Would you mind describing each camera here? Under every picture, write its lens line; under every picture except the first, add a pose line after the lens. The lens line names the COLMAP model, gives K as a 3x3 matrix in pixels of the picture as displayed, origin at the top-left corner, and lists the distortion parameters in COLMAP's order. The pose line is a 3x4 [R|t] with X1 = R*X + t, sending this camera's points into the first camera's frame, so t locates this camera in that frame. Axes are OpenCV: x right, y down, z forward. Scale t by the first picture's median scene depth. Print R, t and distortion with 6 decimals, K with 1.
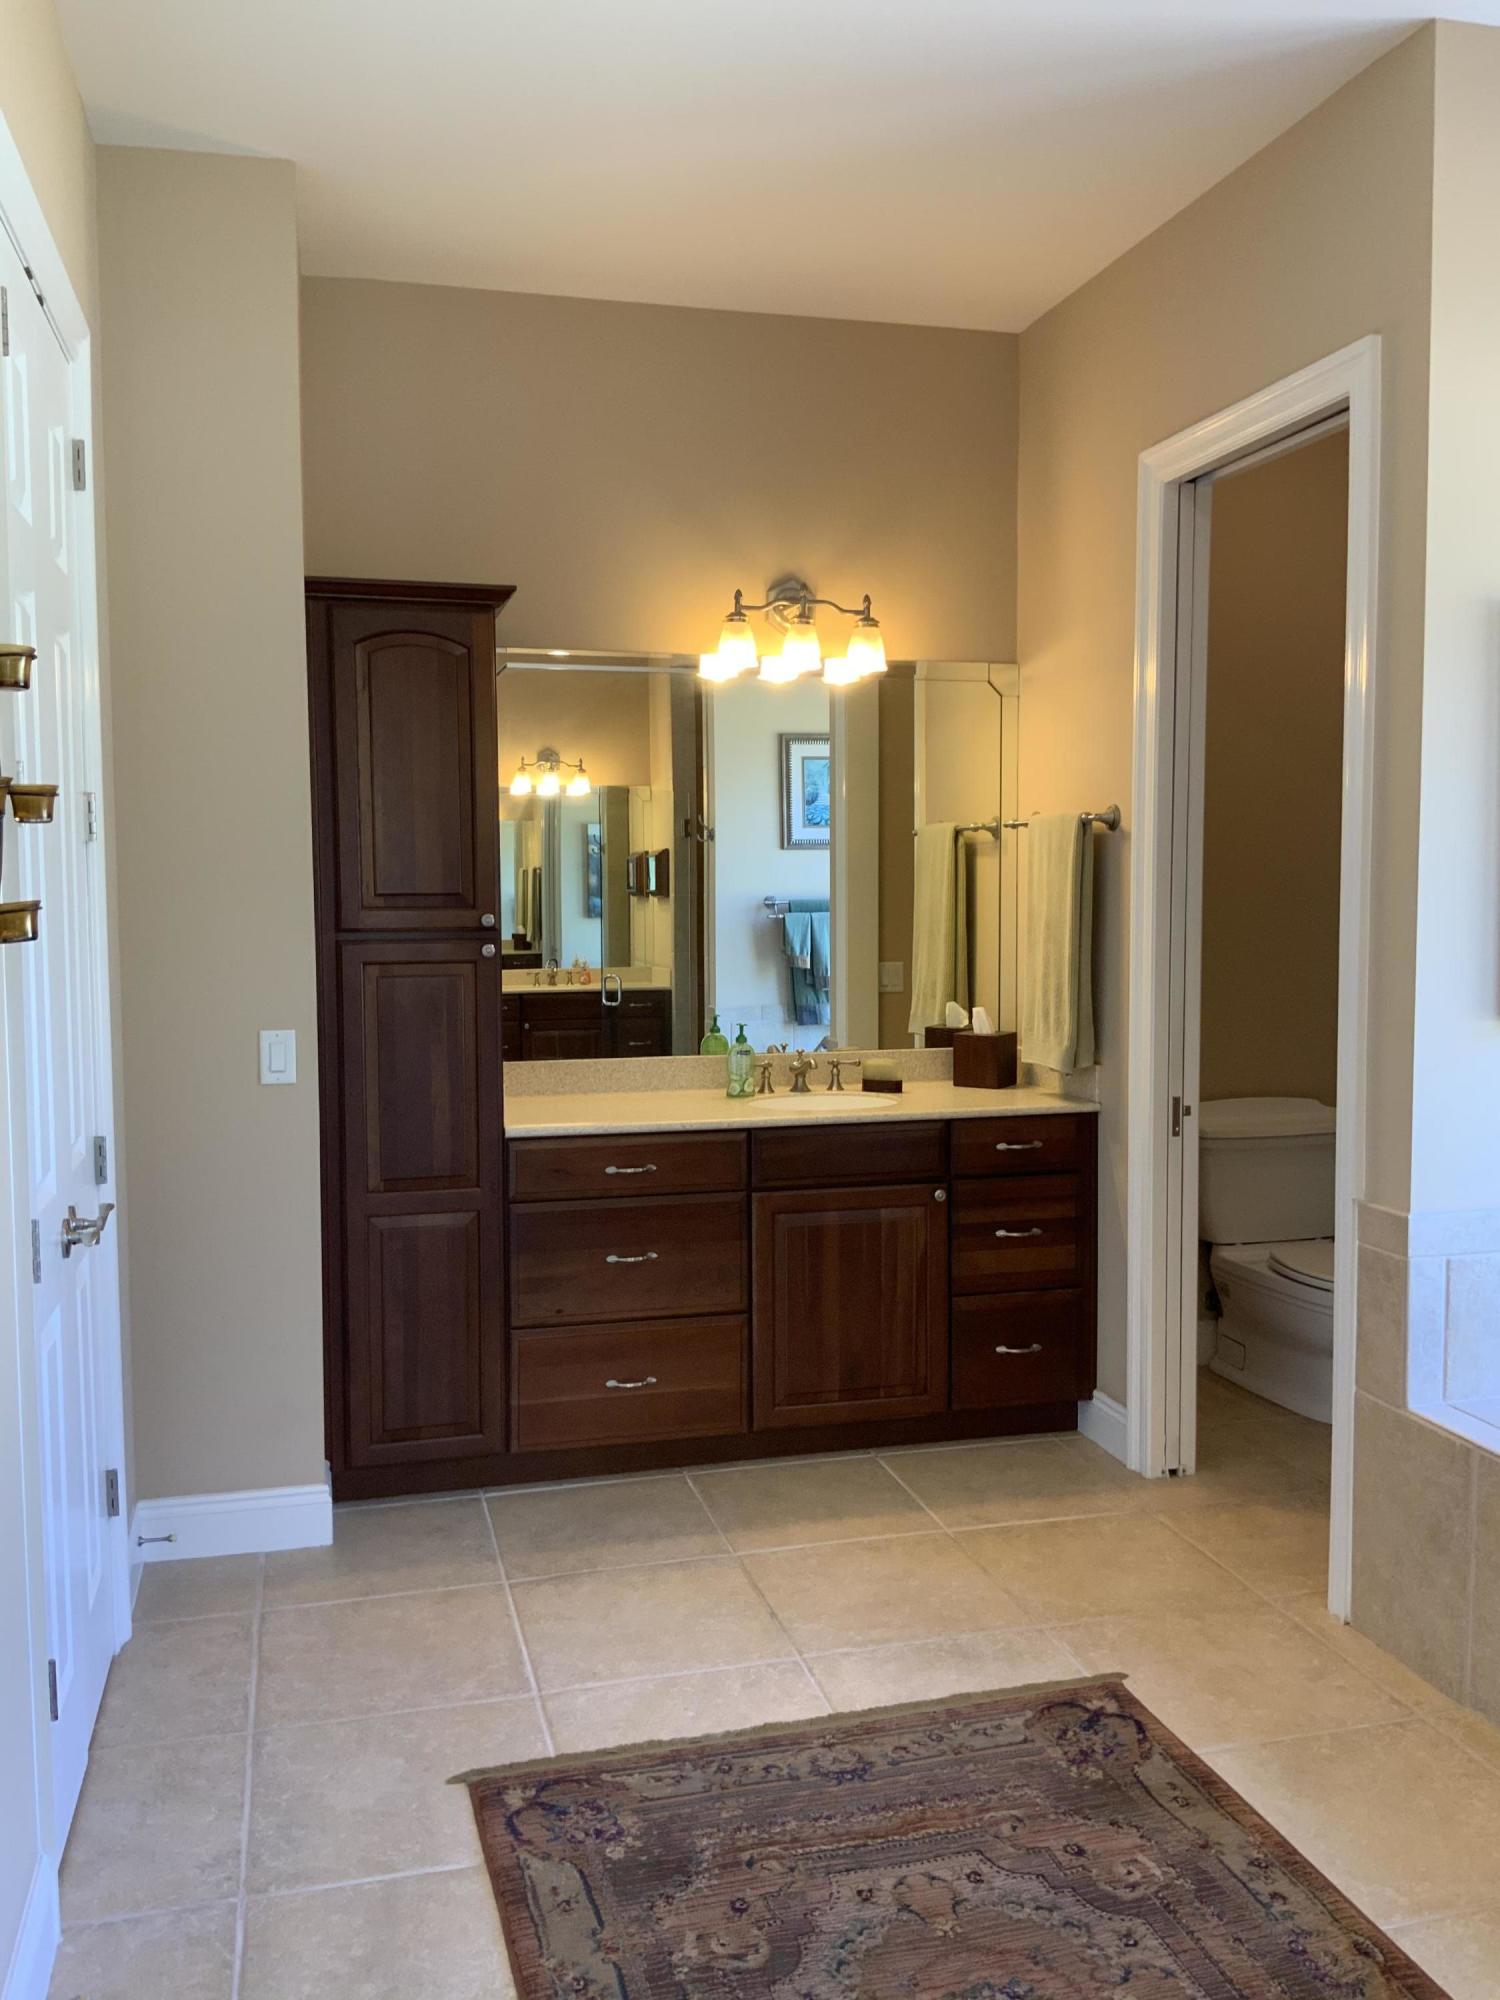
lens RADIAL K [[1662.3, 0, 753.6], [0, 1662.3, 992.6], [0, 0, 1]] dist [0.034972, -0.053511]
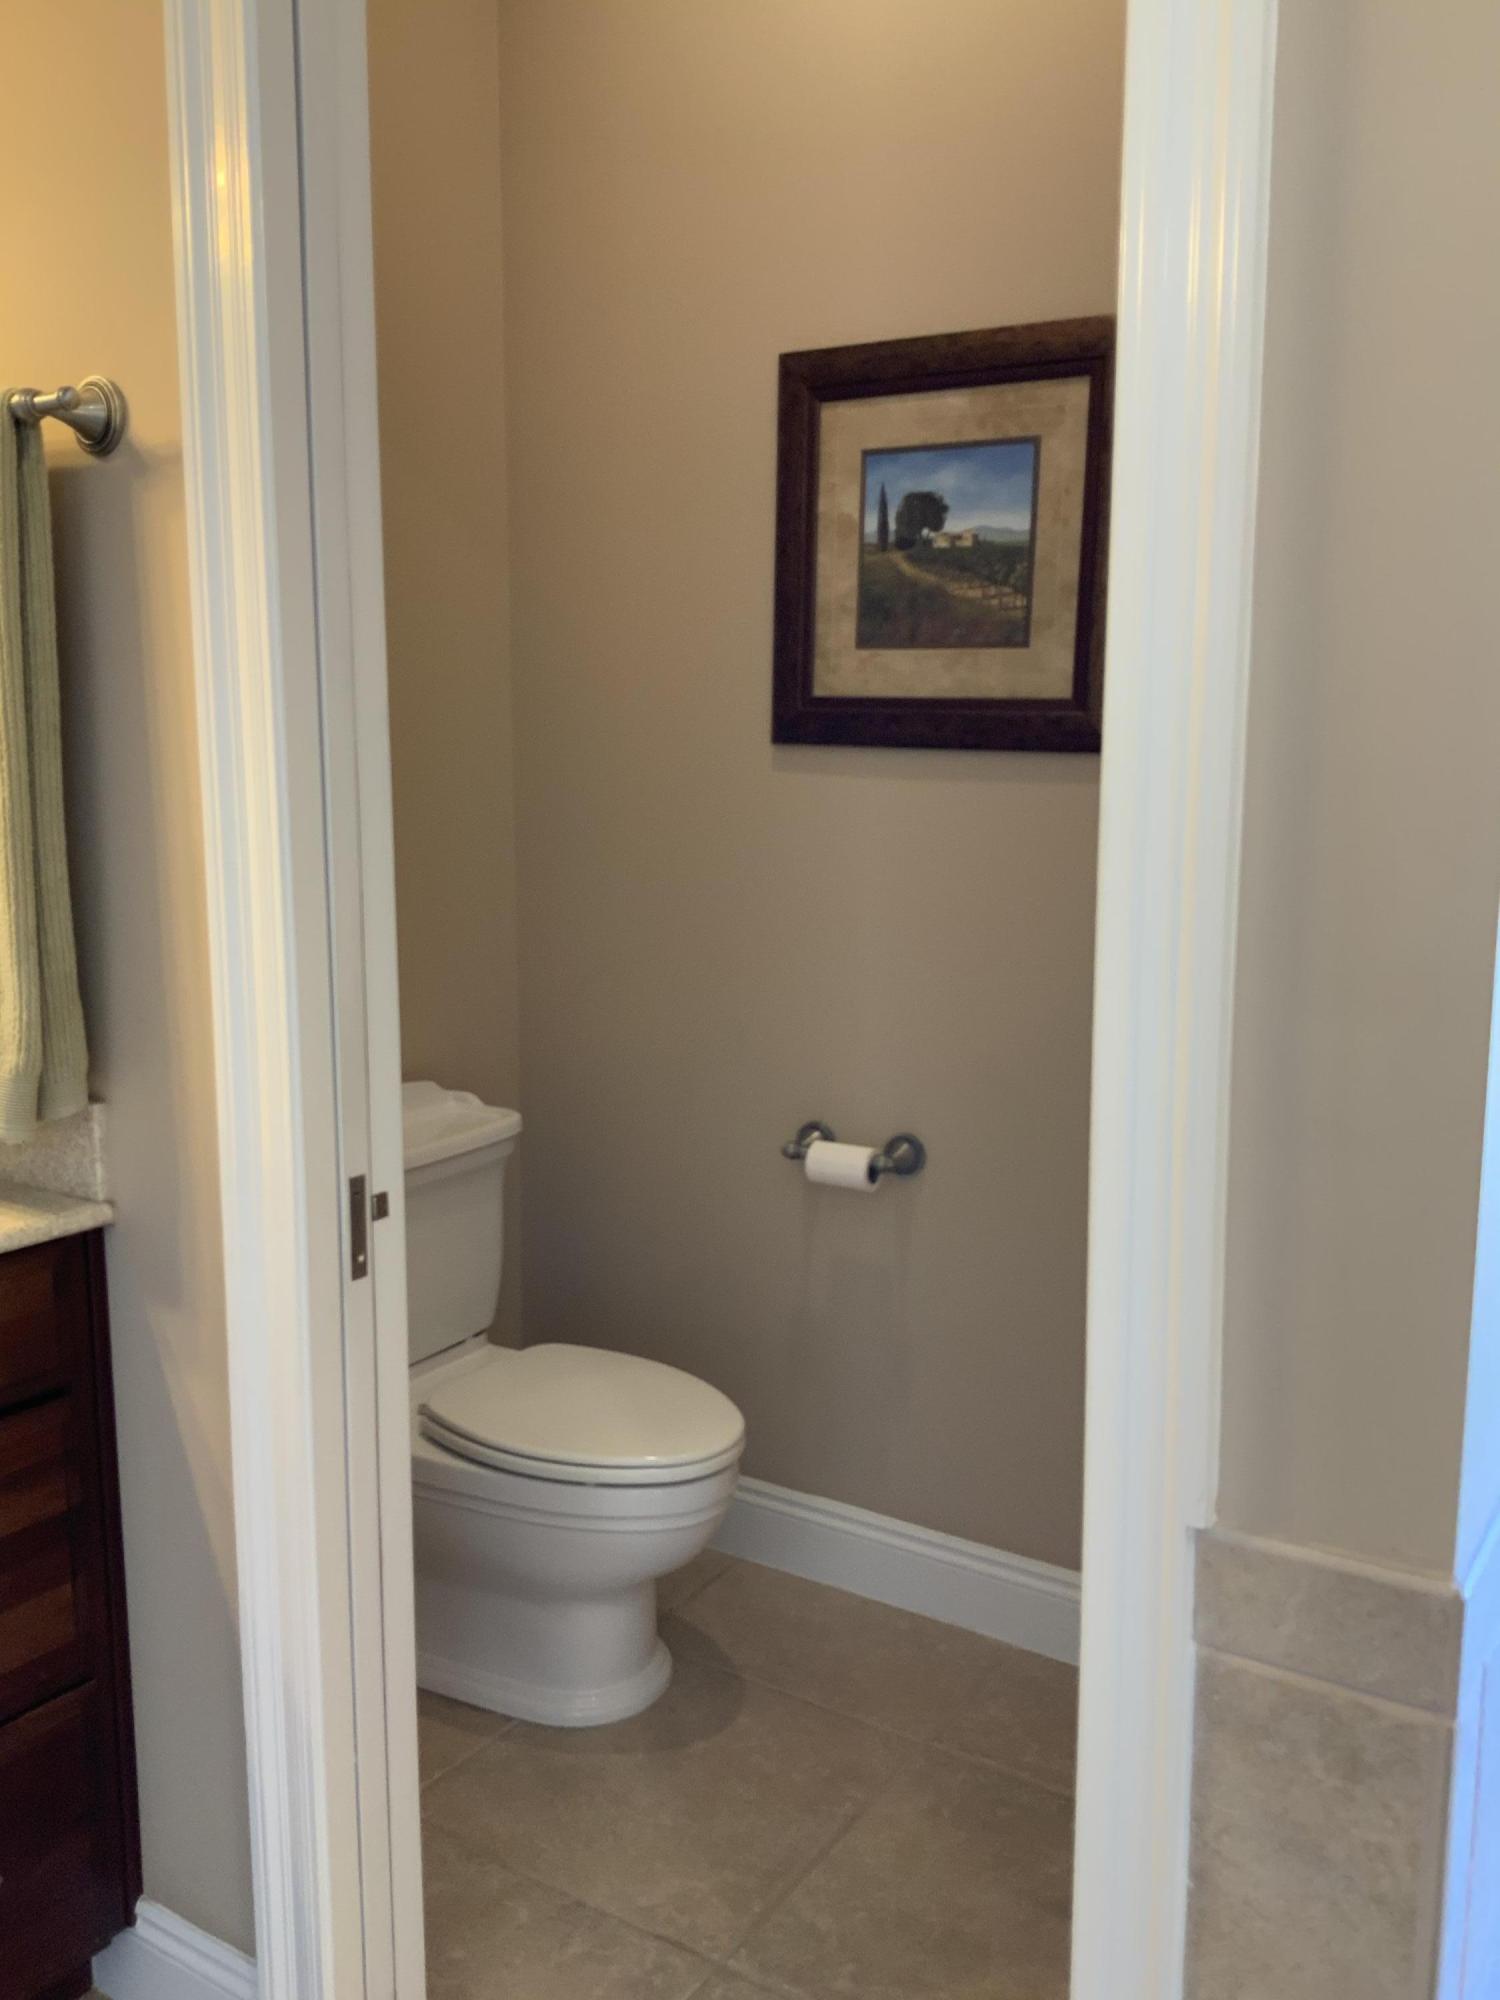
lens RADIAL K [[1662.3, 0, 758.3], [0, 1662.3, 1002.8], [0, 0, 1]] dist [0.034972, -0.053511]
pose [[0.748880, -0.090842, 0.656450, 0.075321], [0.042440, 0.995101, 0.089290, -0.006435], [-0.661346, -0.039008, 0.749066, 0.638382]]
